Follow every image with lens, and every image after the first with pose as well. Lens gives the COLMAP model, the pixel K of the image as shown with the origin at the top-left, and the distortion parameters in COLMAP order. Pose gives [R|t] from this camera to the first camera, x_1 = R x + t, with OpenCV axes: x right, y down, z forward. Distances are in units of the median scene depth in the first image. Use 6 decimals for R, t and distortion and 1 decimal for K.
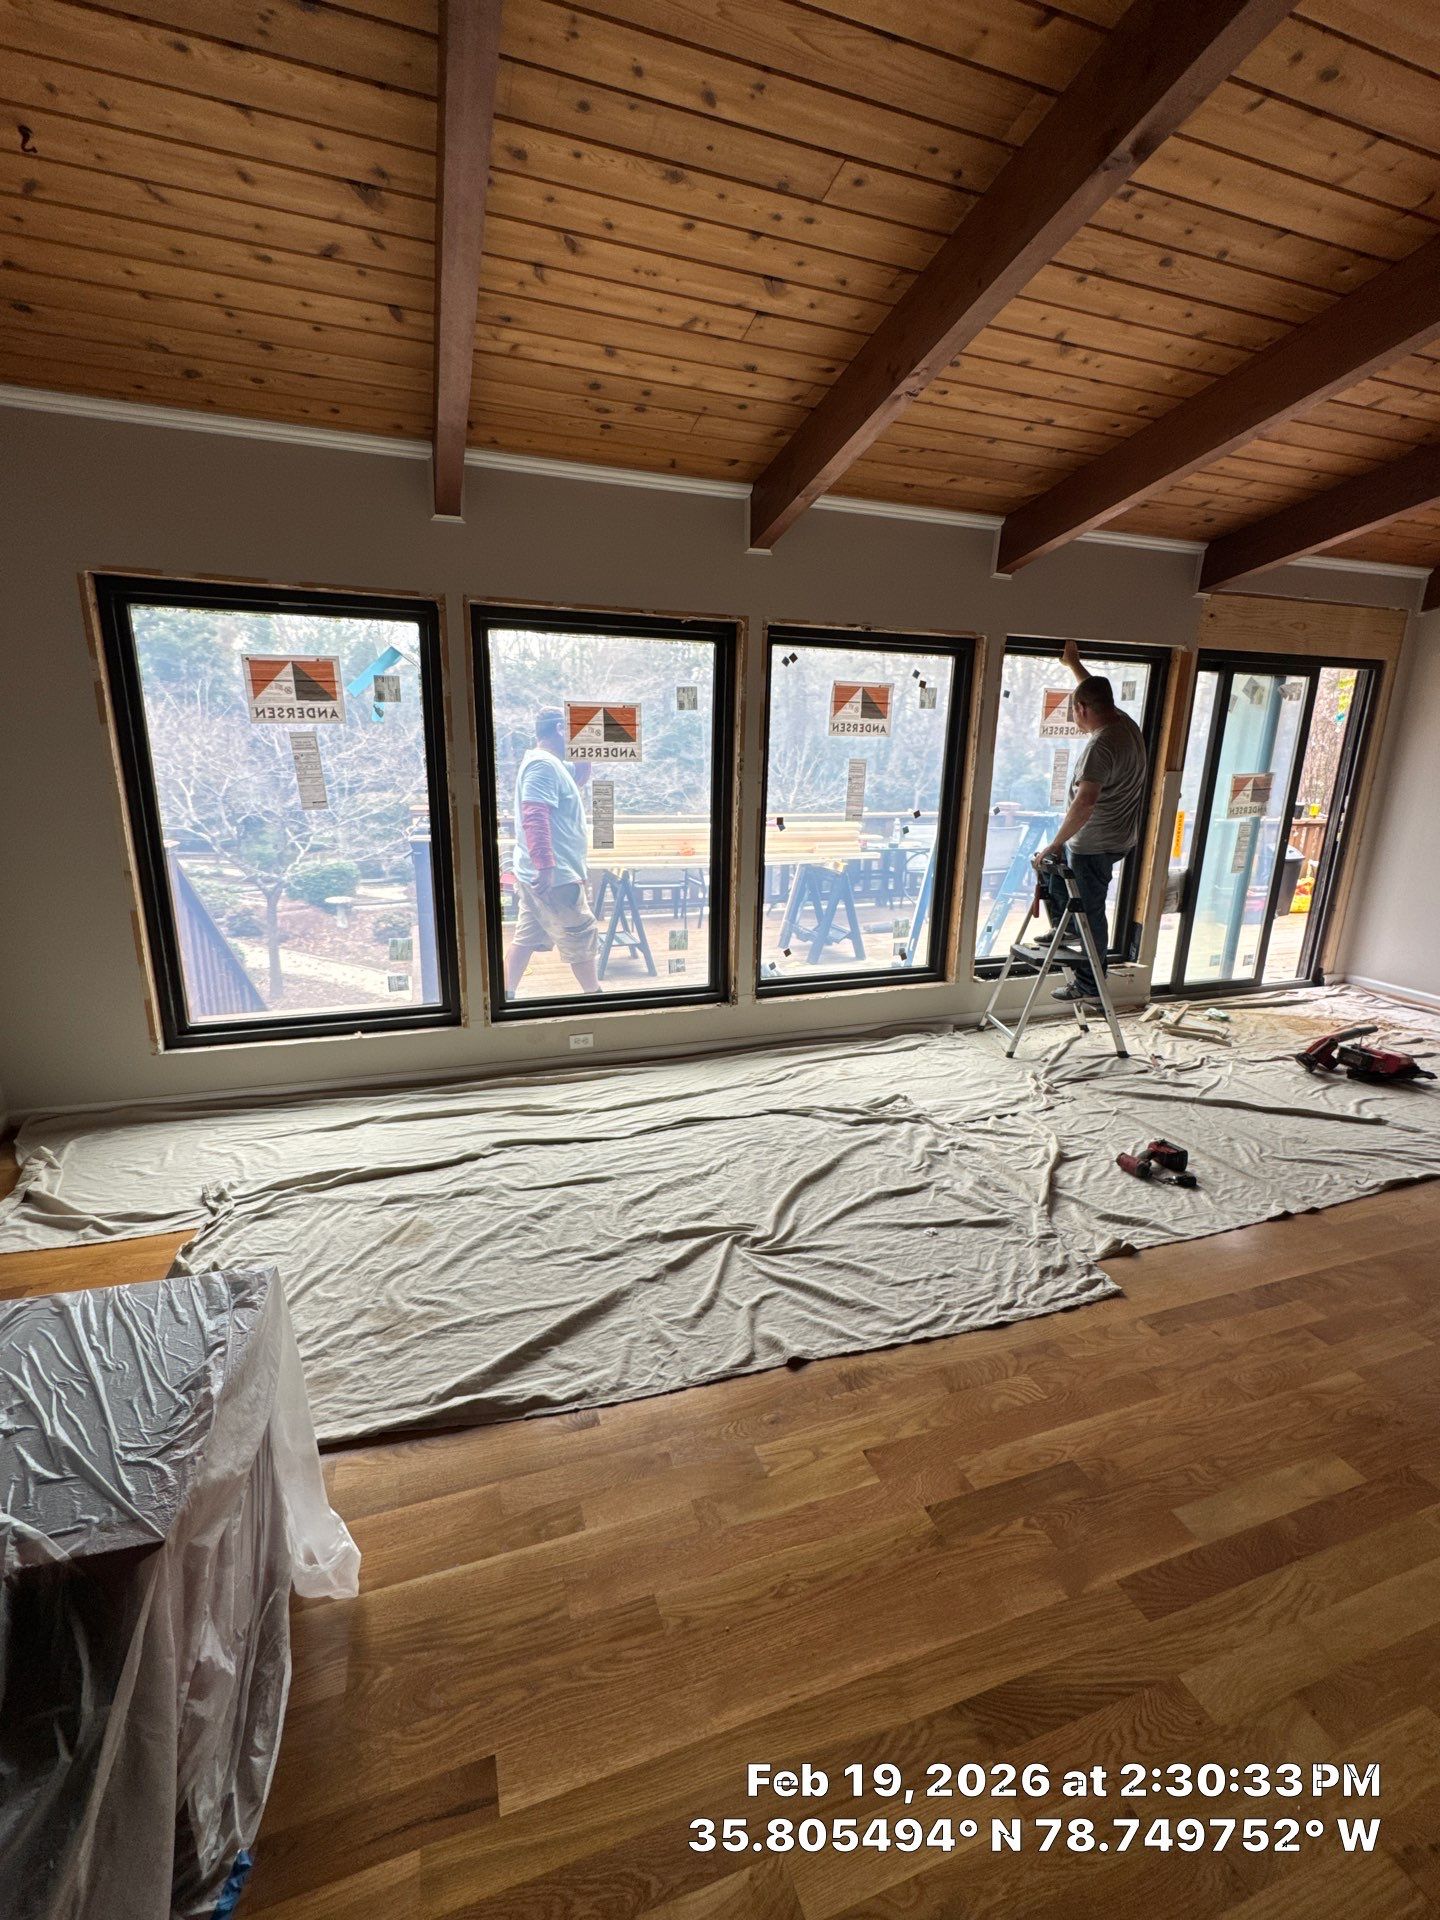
lens RADIAL K [[834.7, 0, 720.8], [0, 834.7, 961.4], [0, 0, 1]] dist [-0.008866, 0.000059]
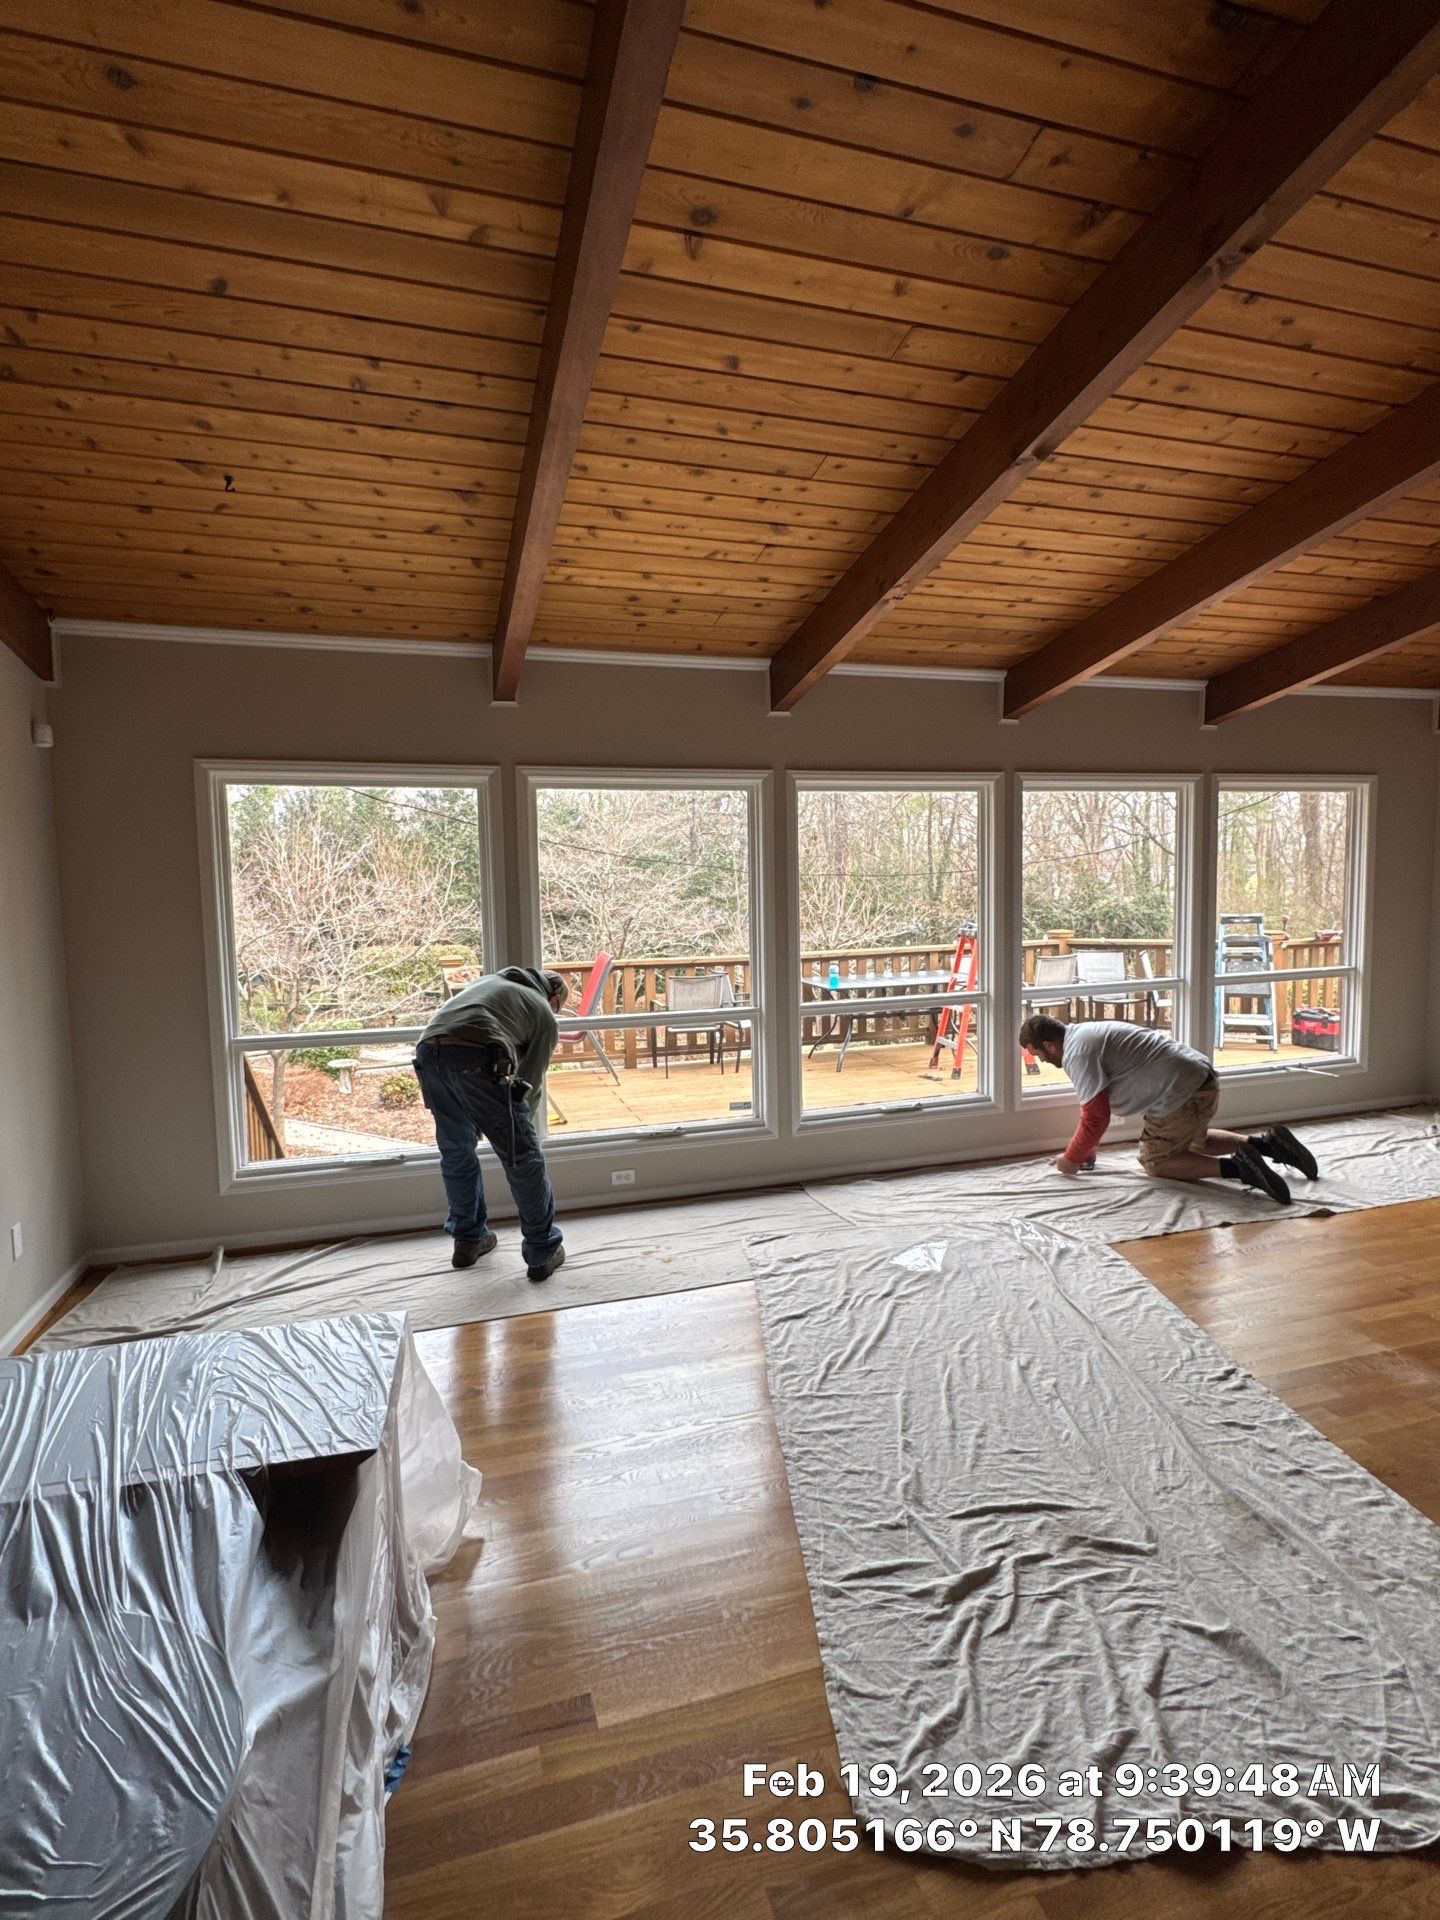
lens RADIAL K [[981.2, 0, 722.9], [0, 981.2, 968.0], [0, 0, 1]] dist [-0.003243, 0.000091]
pose [[0.998647, -0.036413, -0.037131, 0.008997], [0.029844, 0.985969, -0.164237, 0.059008], [0.042590, 0.162906, 0.985722, -0.276019]]
